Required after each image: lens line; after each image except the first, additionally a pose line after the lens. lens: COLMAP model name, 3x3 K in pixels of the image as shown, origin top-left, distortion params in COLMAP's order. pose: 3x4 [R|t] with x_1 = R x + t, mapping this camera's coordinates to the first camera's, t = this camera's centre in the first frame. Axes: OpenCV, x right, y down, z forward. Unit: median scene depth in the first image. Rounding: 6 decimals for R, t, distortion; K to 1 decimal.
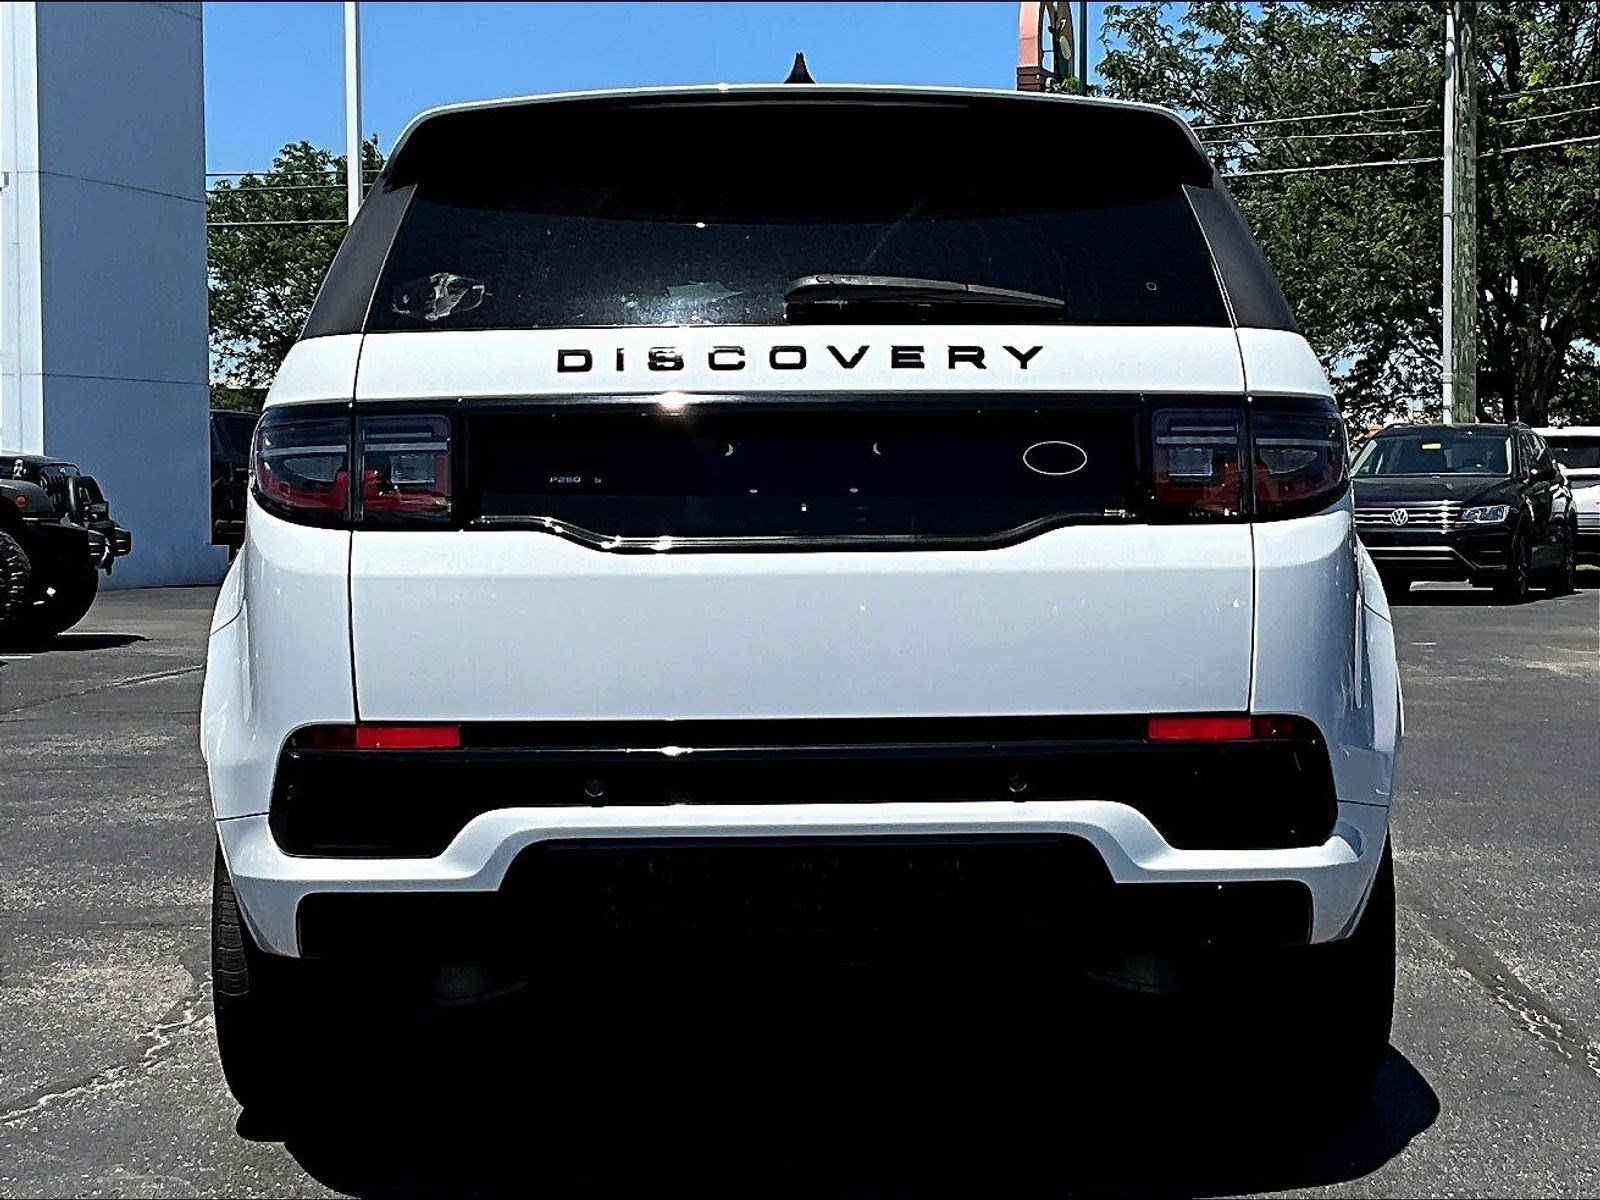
lens RADIAL K [[1343.5, 0, 799.8], [0, 1343.5, 599.5], [0, 0, 1]] dist [0.035327, -0.012297]
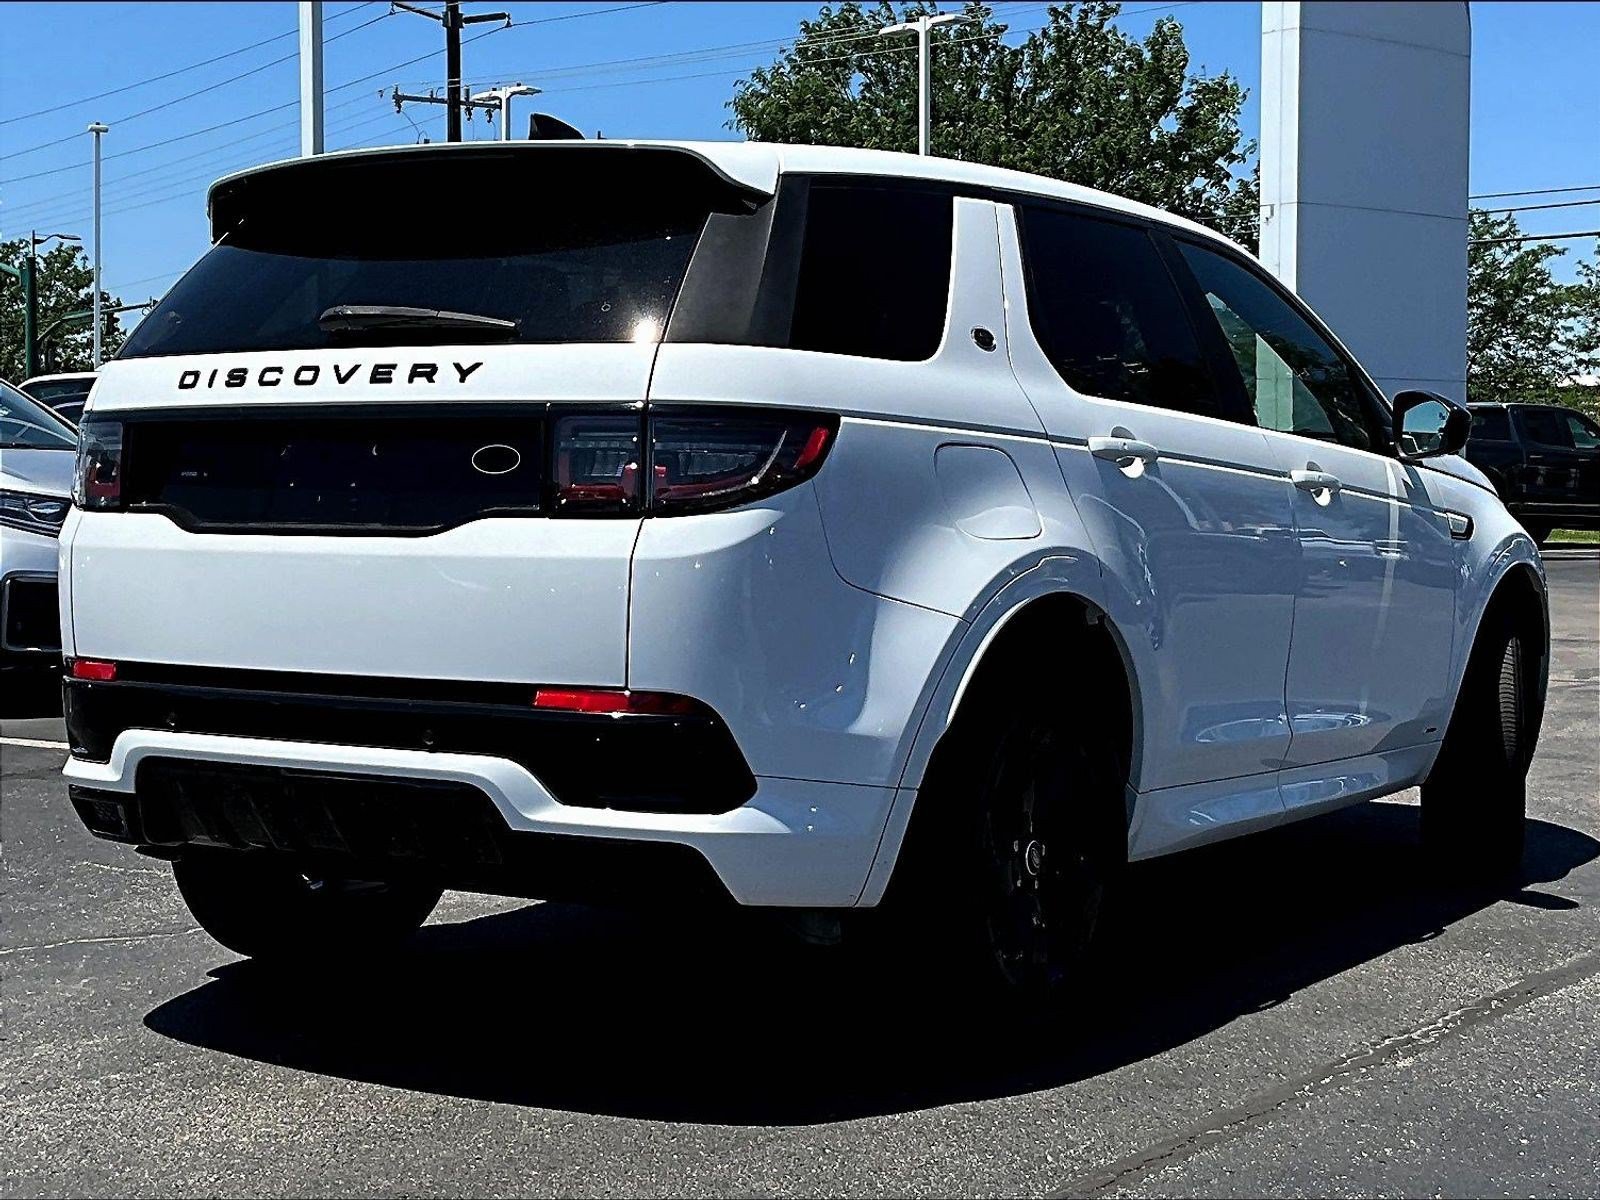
lens RADIAL K [[1343.5, 0, 808.5], [0, 1343.5, 600.0], [0, 0, 1]] dist [0.035327, -0.012297]
pose [[0.939382, 0.039537, -0.340584, 0.850478], [-0.037424, 0.999218, 0.012774, -0.009384], [0.340823, 0.000746, 0.940127, 0.005779]]
